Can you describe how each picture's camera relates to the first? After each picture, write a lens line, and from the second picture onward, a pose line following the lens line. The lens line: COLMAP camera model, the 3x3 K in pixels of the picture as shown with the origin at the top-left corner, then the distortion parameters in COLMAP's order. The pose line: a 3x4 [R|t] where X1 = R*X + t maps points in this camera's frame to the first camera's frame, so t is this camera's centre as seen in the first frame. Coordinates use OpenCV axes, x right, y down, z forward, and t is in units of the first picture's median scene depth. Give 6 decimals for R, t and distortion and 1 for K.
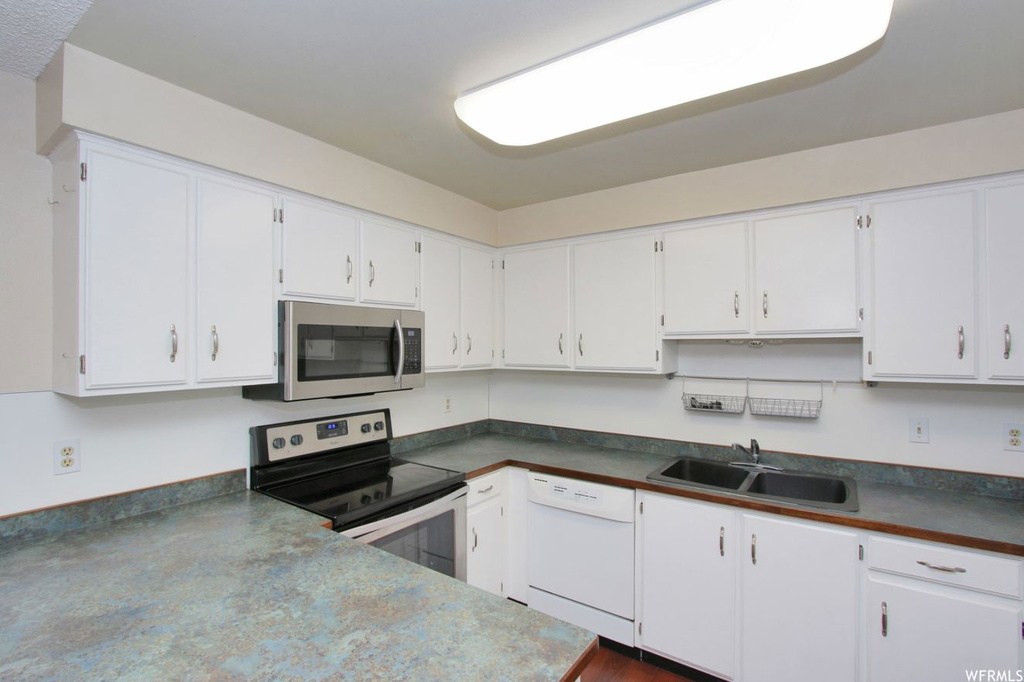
lens RADIAL K [[471.3, 0, 515.5], [0, 471.3, 344.6], [0, 0, 1]] dist [-0.021262, 0.001401]
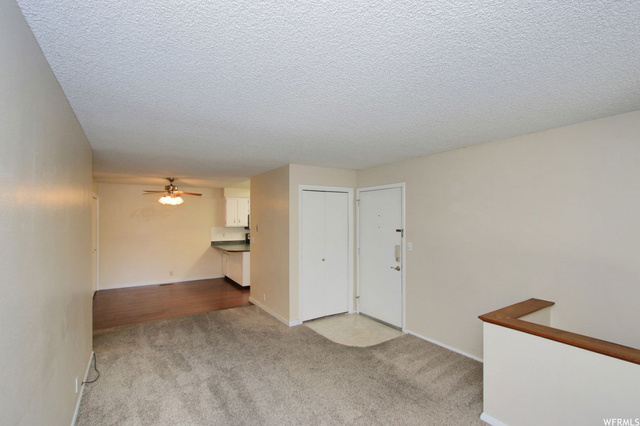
lens RADIAL K [[294.6, 0, 317.9], [0, 294.6, 214.6], [0, 0, 1]] dist [-0.021262, 0.001401]
pose [[0.923464, -0.008451, -0.383592, 1.640309], [0.005367, 0.999944, -0.009109, -0.037669], [0.383648, 0.006353, 0.923458, -2.023077]]
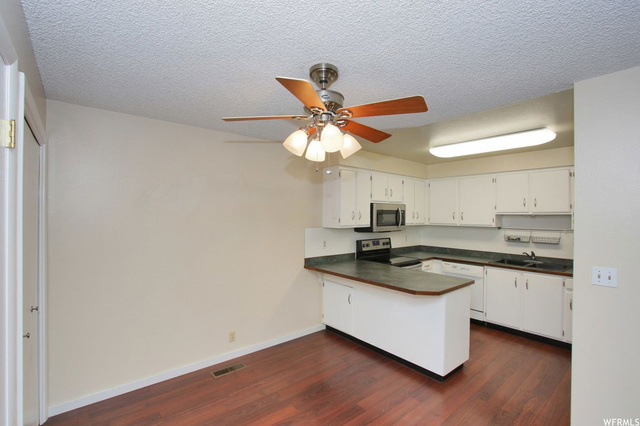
lens RADIAL K [[294.6, 0, 317.3], [0, 294.6, 215.7], [0, 0, 1]] dist [-0.021262, 0.001401]
pose [[0.963314, 0.006390, -0.268302, -0.235907], [-0.004754, 0.999966, 0.006747, -0.010396], [0.268336, -0.005224, 0.963311, -0.940410]]
